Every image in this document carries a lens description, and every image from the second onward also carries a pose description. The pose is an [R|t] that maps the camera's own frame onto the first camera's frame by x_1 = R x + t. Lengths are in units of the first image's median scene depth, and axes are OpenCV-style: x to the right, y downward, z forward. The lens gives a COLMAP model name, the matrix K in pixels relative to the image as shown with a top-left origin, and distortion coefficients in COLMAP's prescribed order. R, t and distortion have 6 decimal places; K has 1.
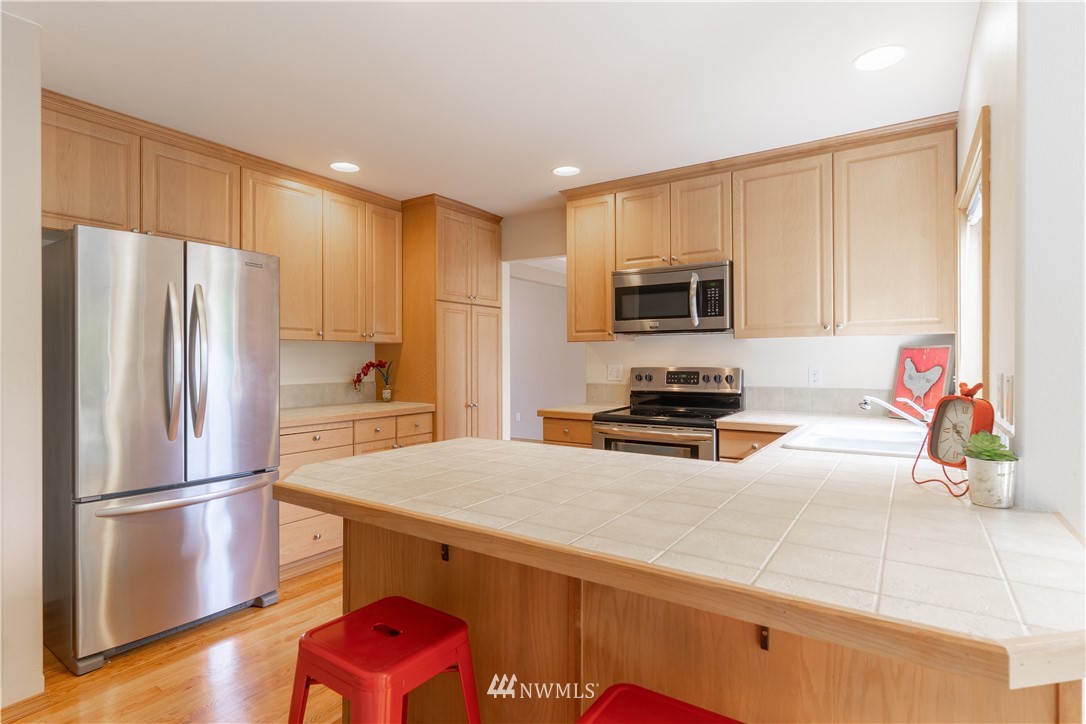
lens RADIAL K [[541.9, 0, 543.8], [0, 541.9, 364.9], [0, 0, 1]] dist [-0.002021, 0.000408]
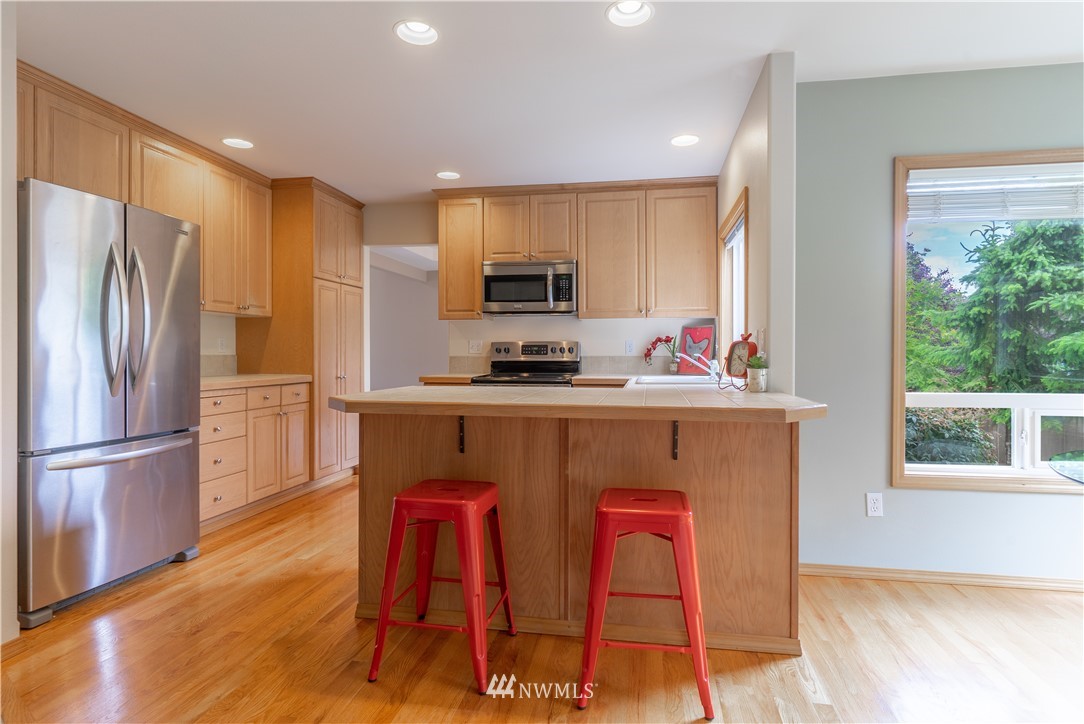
lens RADIAL K [[540.9, 0, 542.8], [0, 540.9, 364.9], [0, 0, 1]] dist [-0.002021, 0.000408]
pose [[0.918742, -0.004461, 0.394833, -0.243845], [-0.000949, 0.999908, 0.013504, 0.045127], [-0.394857, -0.012781, 0.918654, -0.185772]]
